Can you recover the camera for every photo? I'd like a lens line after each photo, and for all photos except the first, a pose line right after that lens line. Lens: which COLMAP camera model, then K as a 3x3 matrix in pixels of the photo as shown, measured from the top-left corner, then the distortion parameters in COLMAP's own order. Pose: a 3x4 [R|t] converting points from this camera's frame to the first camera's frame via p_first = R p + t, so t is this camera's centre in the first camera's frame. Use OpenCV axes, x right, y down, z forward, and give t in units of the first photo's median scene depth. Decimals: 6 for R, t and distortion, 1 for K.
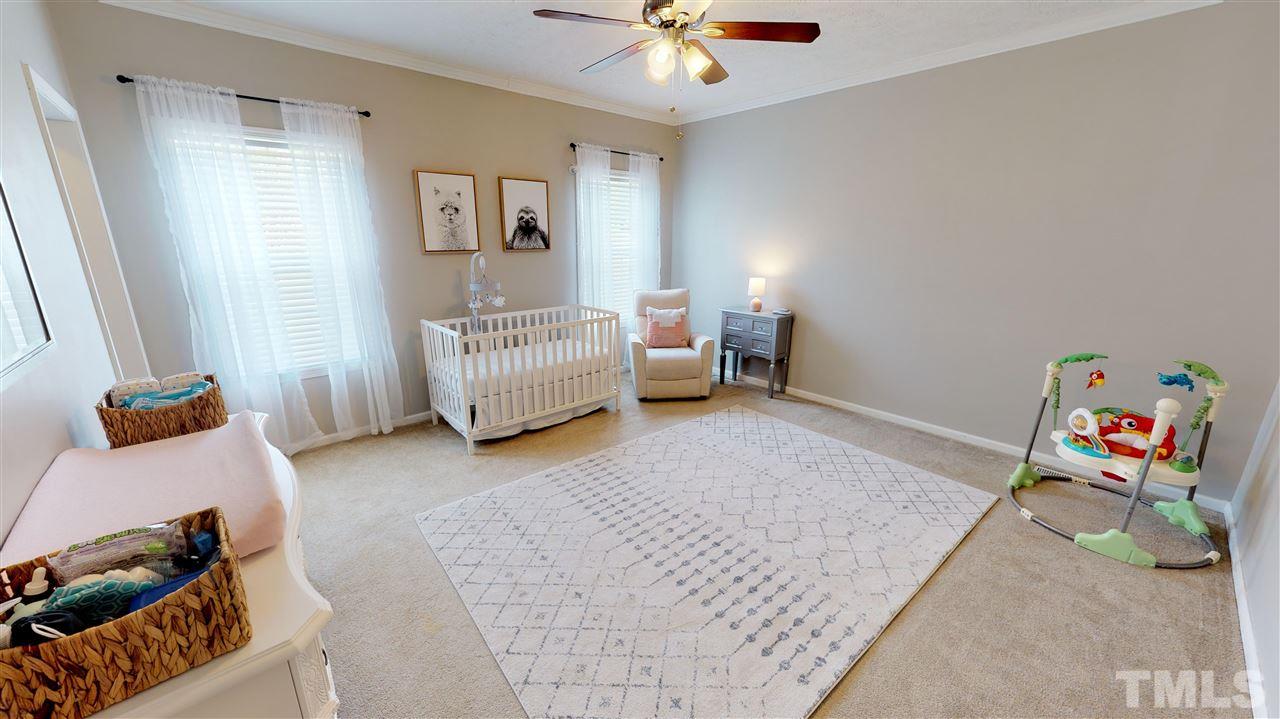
lens RADIAL K [[468.5, 0, 637.9], [0, 468.5, 358.8], [0, 0, 1]] dist [0.000085, -0.000067]
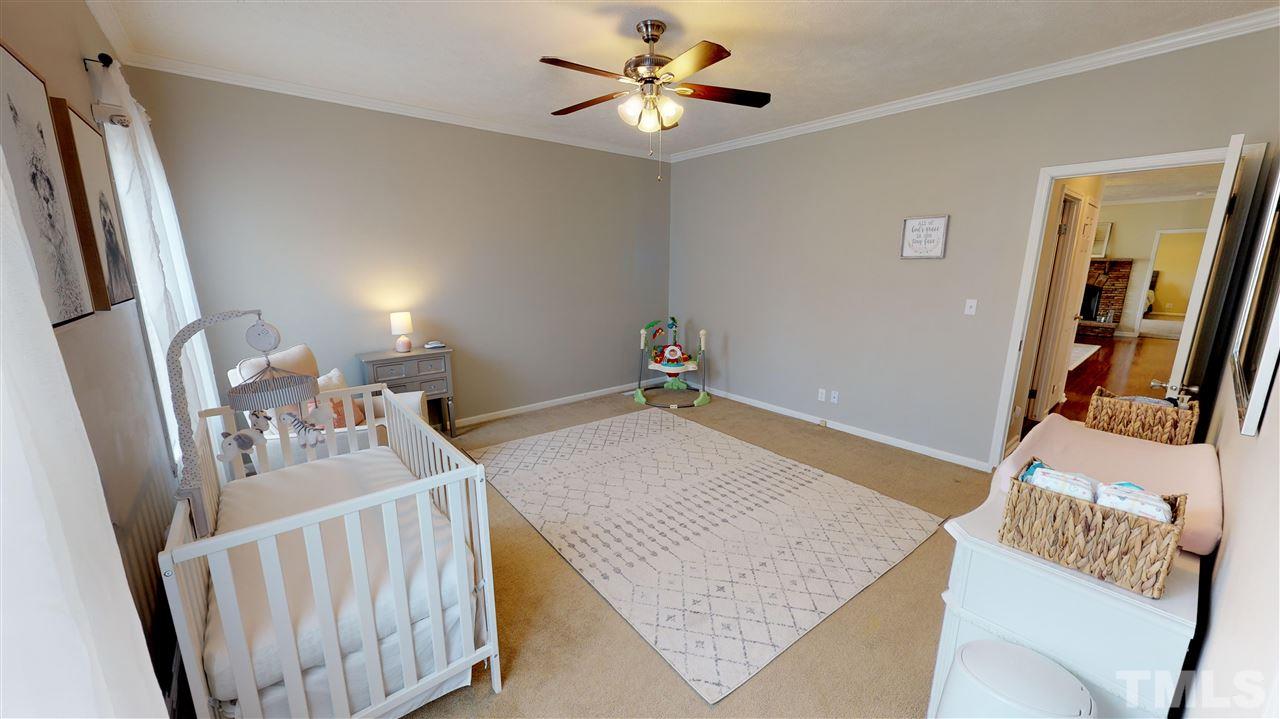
lens RADIAL K [[468.5, 0, 642.3], [0, 468.5, 362.6], [0, 0, 1]] dist [0.000085, -0.000067]
pose [[0.033456, -0.214852, 0.976073, -0.845219], [0.256690, 0.945707, 0.199370, -0.212778], [-0.965915, 0.243878, 0.086790, 0.781229]]
